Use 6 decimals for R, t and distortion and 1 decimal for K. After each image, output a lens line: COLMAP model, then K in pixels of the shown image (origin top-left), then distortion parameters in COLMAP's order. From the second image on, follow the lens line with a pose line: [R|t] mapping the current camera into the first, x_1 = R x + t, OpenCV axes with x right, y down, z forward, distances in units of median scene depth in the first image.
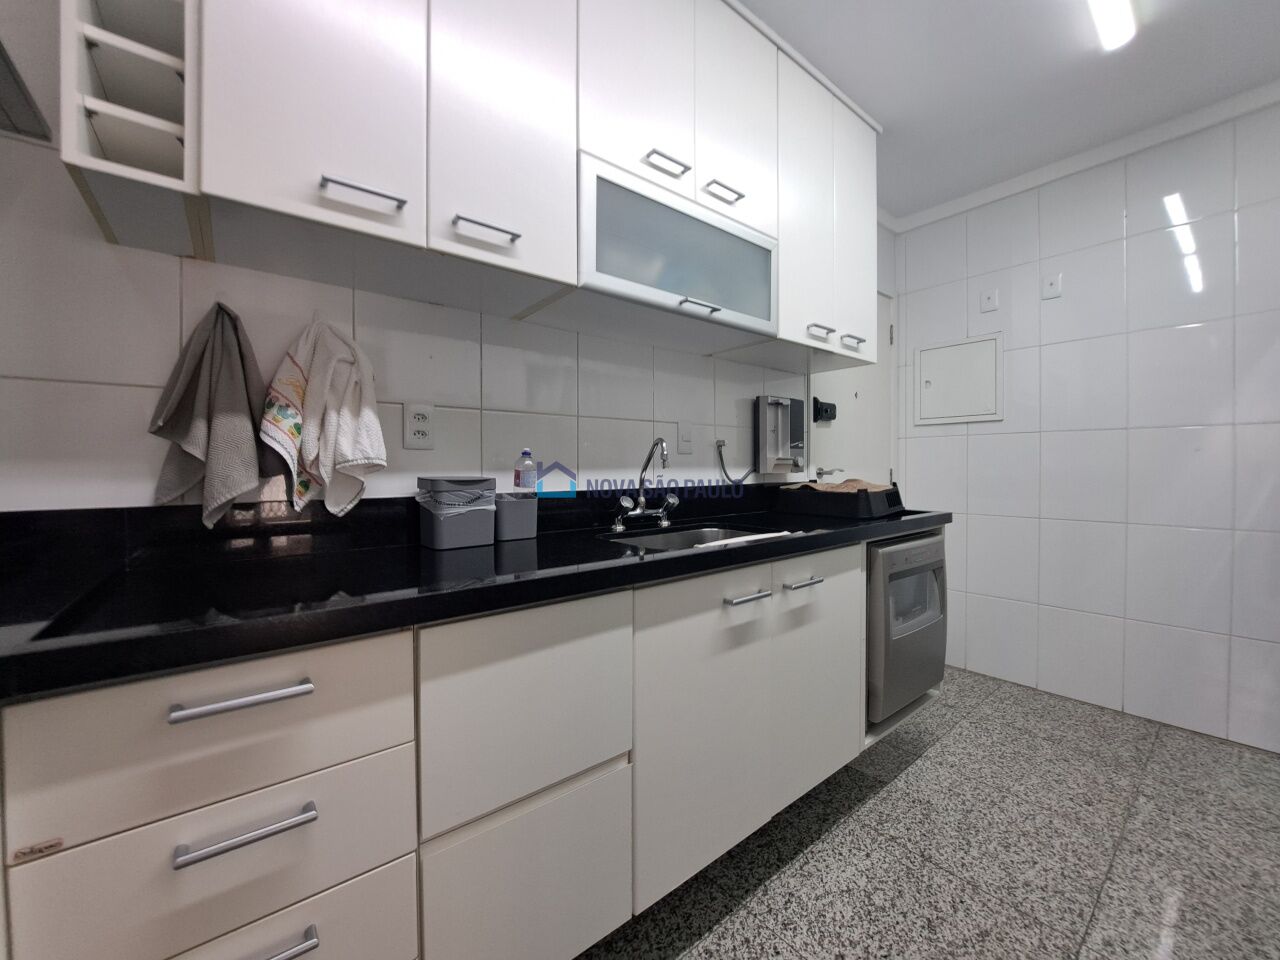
lens RADIAL K [[515.2, 0, 635.5], [0, 515.2, 472.0], [0, 0, 1]] dist [-0.010758, -0.000435]
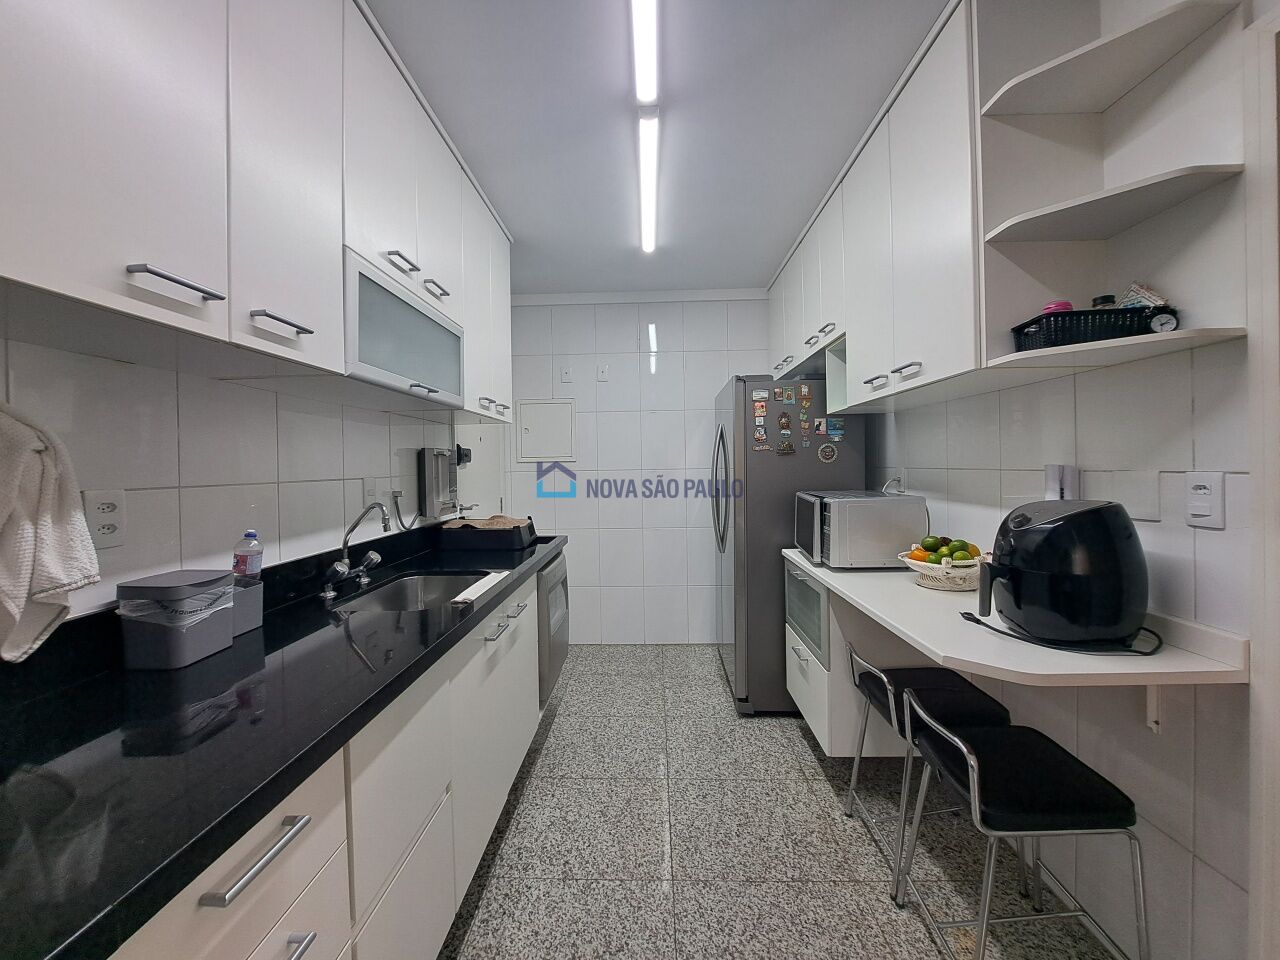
lens RADIAL K [[515.2, 0, 635.5], [0, 515.2, 472.0], [0, 0, 1]] dist [-0.010758, -0.000435]
pose [[0.659397, -0.022233, 0.751466, -0.378474], [0.027778, 0.999601, 0.005200, -0.114802], [-0.751282, 0.017446, 0.659751, -0.091515]]
